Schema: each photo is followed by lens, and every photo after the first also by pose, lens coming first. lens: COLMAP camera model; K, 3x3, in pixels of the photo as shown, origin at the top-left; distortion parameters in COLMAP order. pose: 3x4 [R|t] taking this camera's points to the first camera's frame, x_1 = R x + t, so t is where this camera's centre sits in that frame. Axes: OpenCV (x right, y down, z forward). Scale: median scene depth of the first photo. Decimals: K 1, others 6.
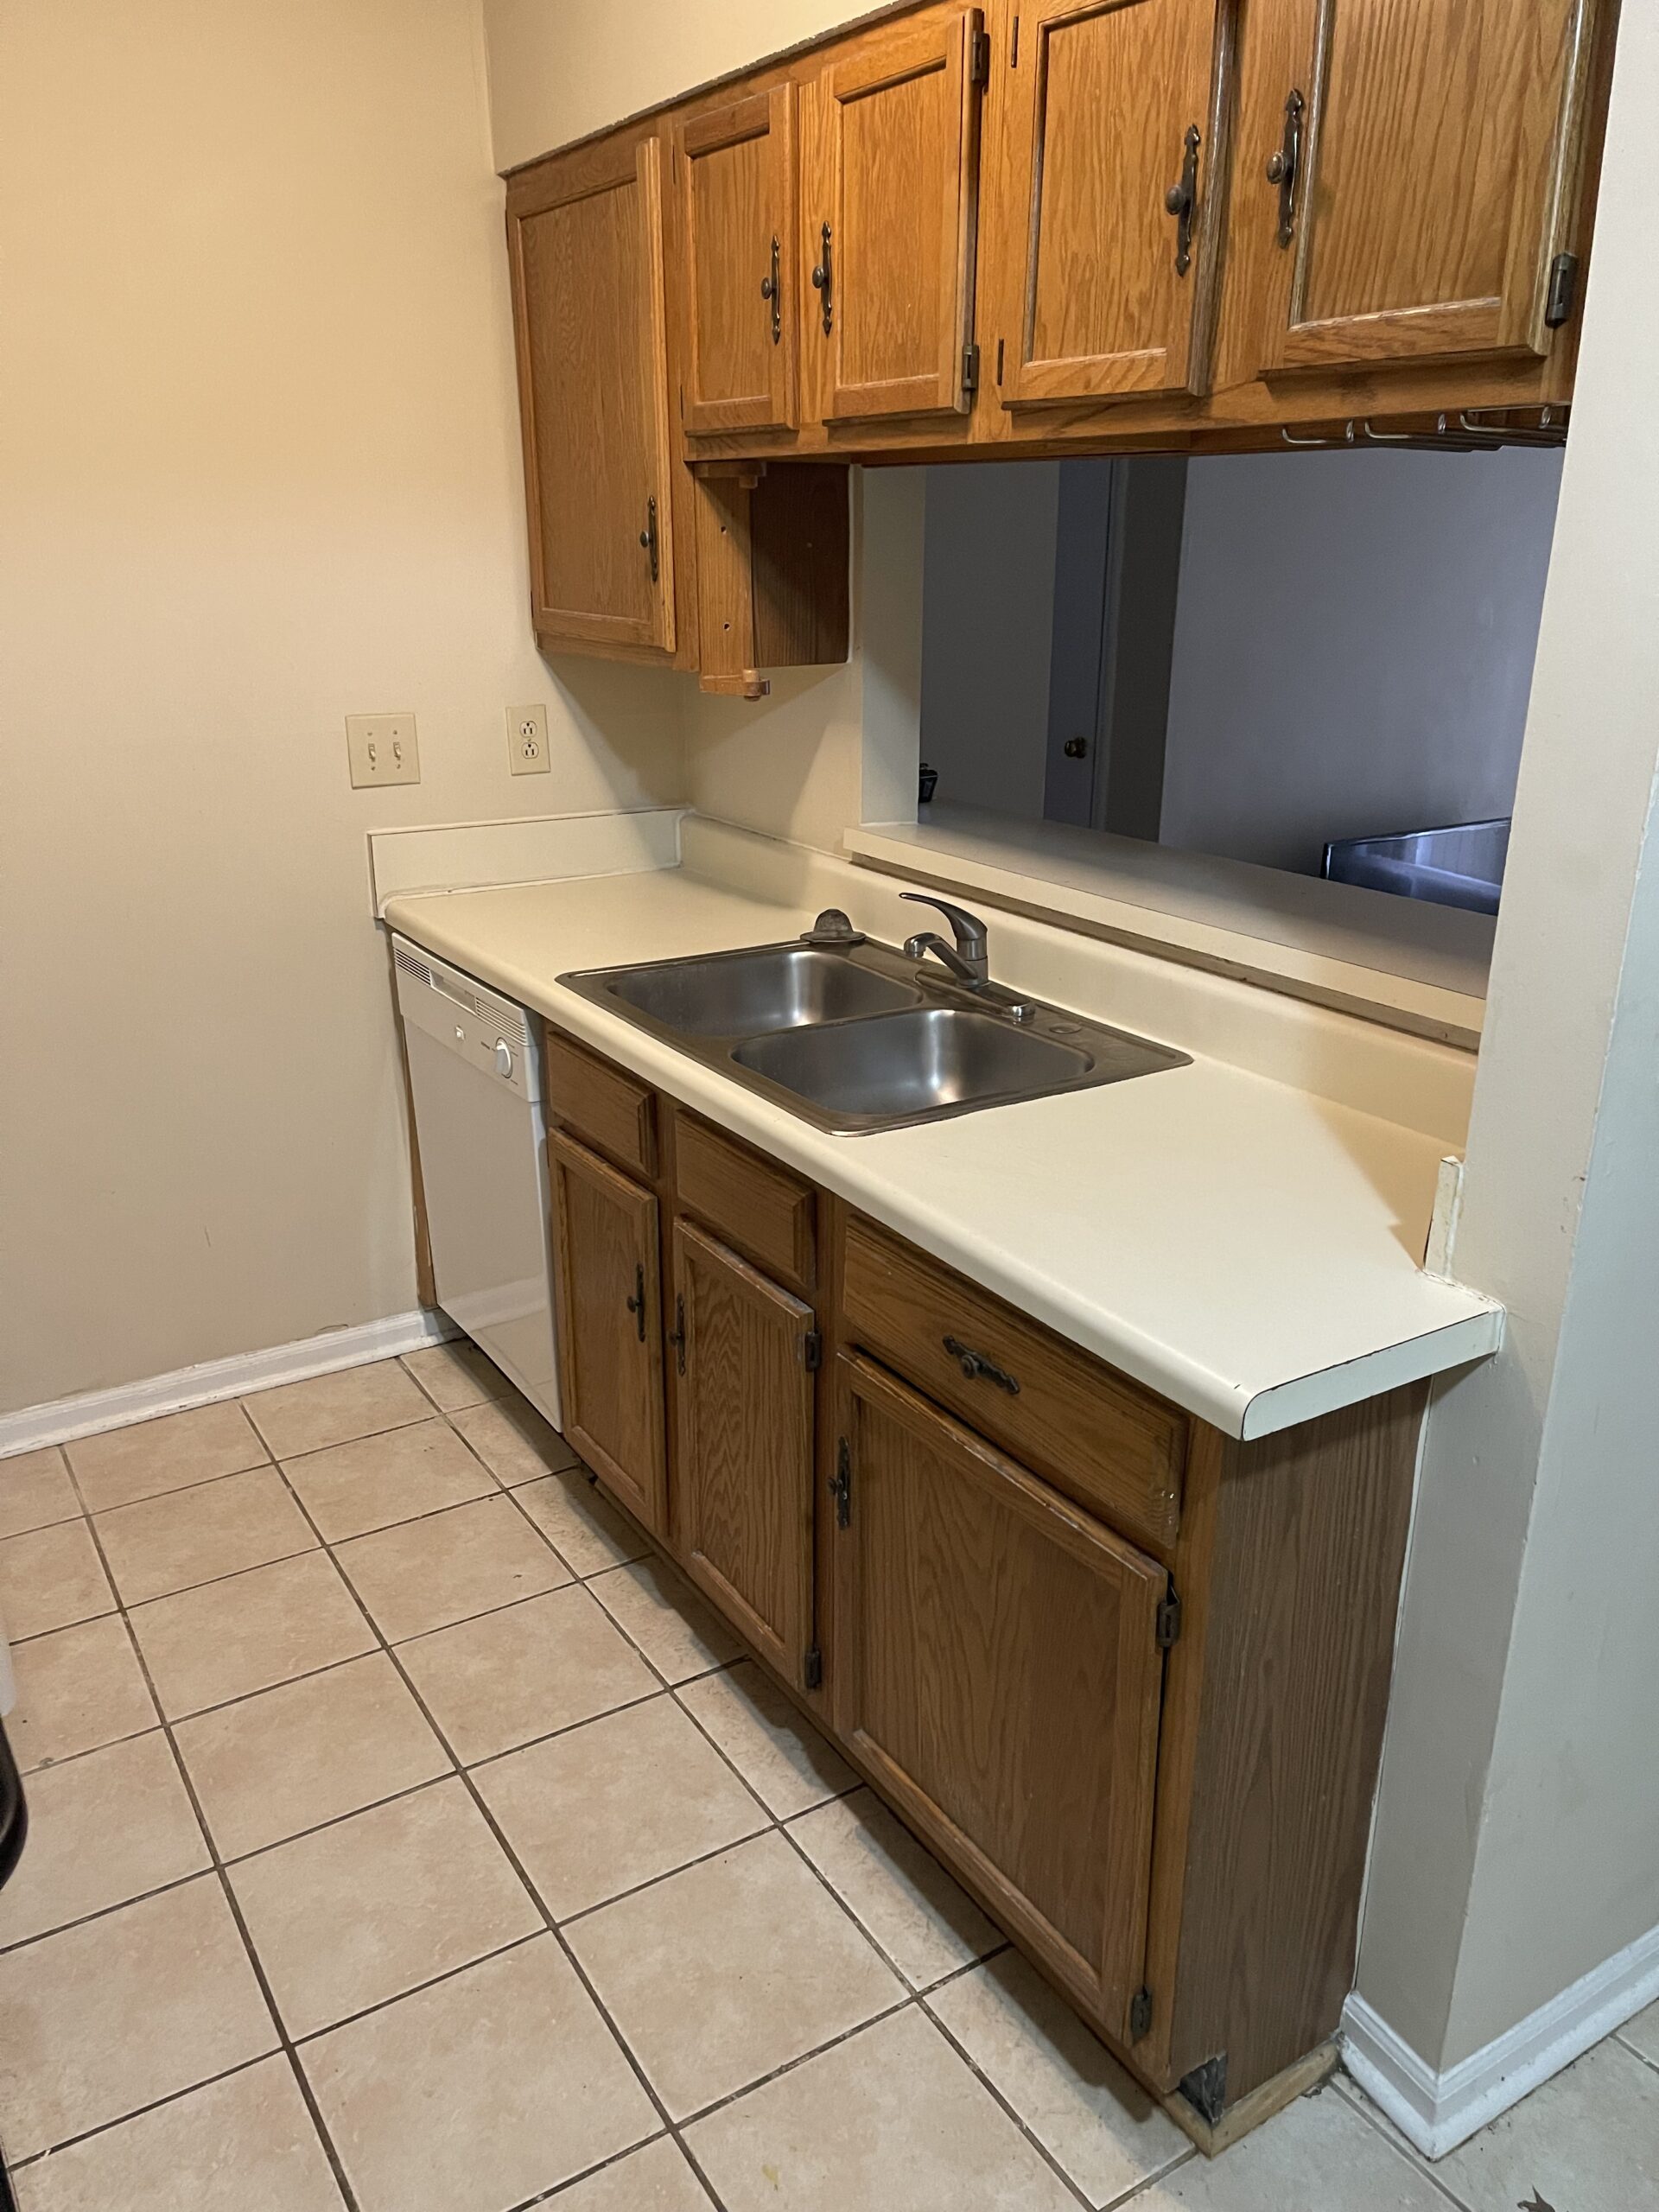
lens RADIAL K [[1678.4, 0, 819.5], [0, 1678.4, 1099.1], [0, 0, 1]] dist [0.067993, -0.086115]
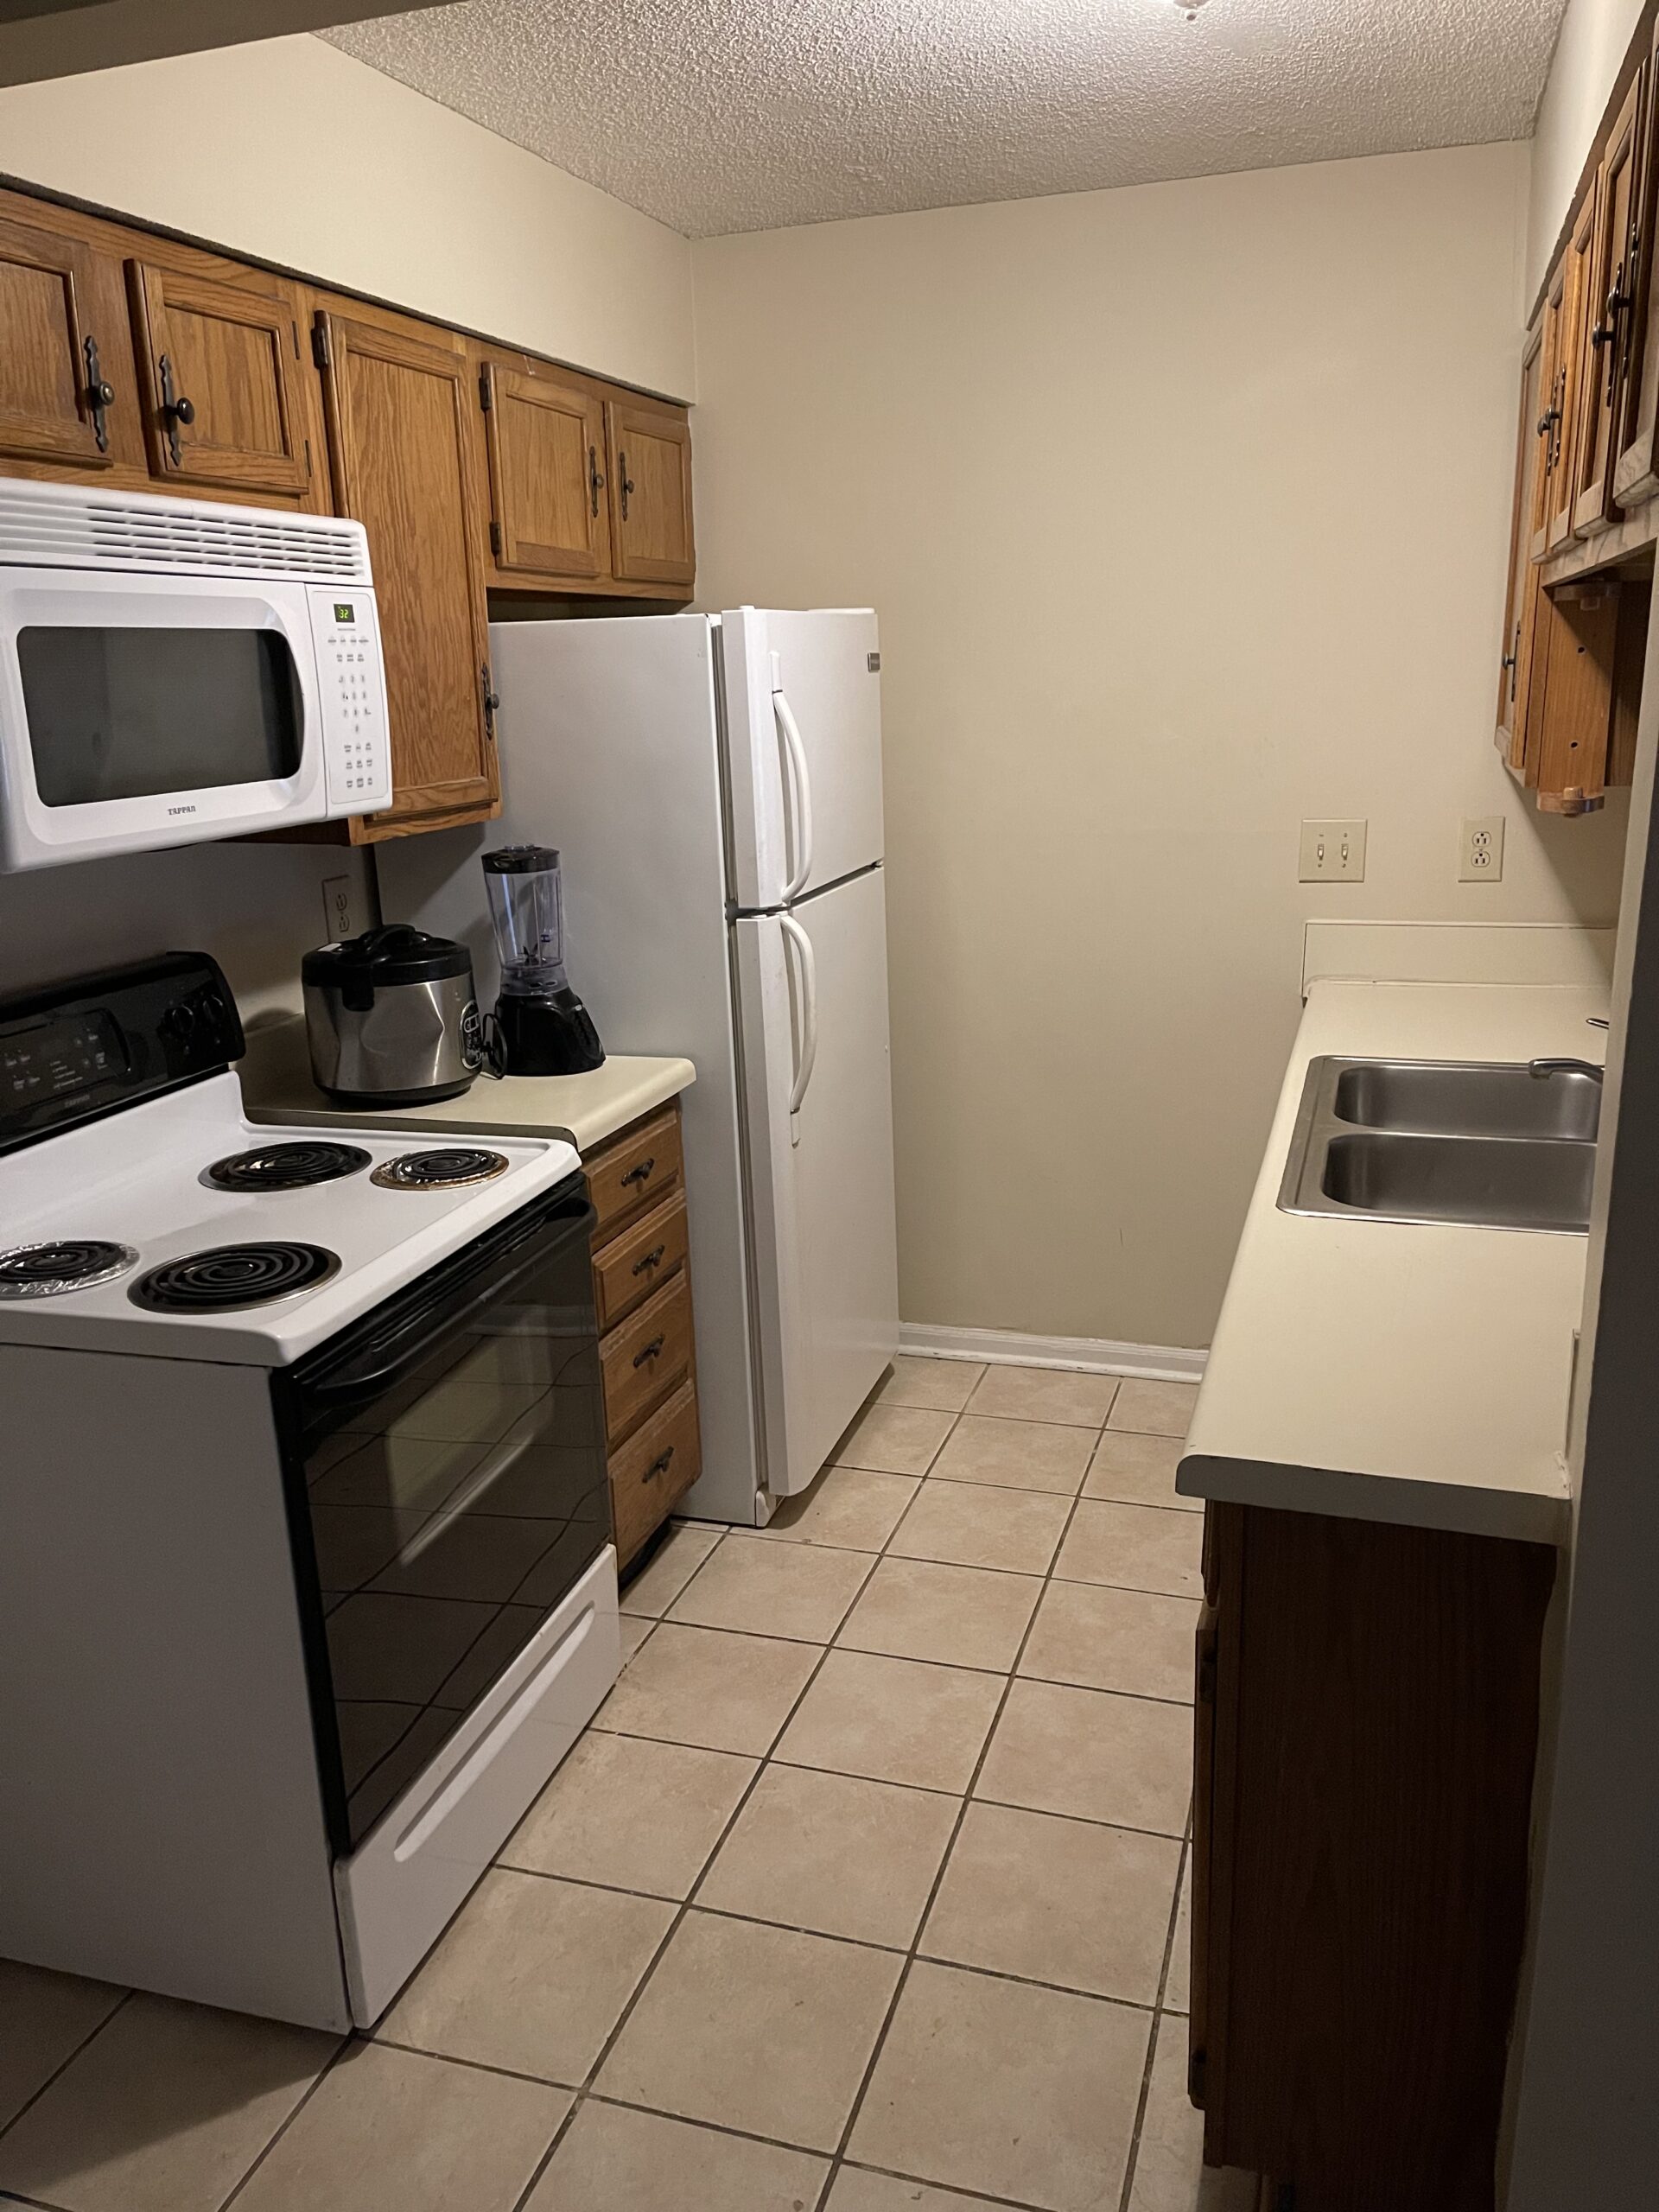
lens RADIAL K [[1678.4, 0, 819.5], [0, 1678.4, 1099.1], [0, 0, 1]] dist [0.067993, -0.086115]
pose [[0.631038, 0.174650, -0.755836, 0.450514], [-0.217577, 0.975066, 0.043655, -0.023322], [0.744615, 0.136904, 0.653304, 0.043033]]
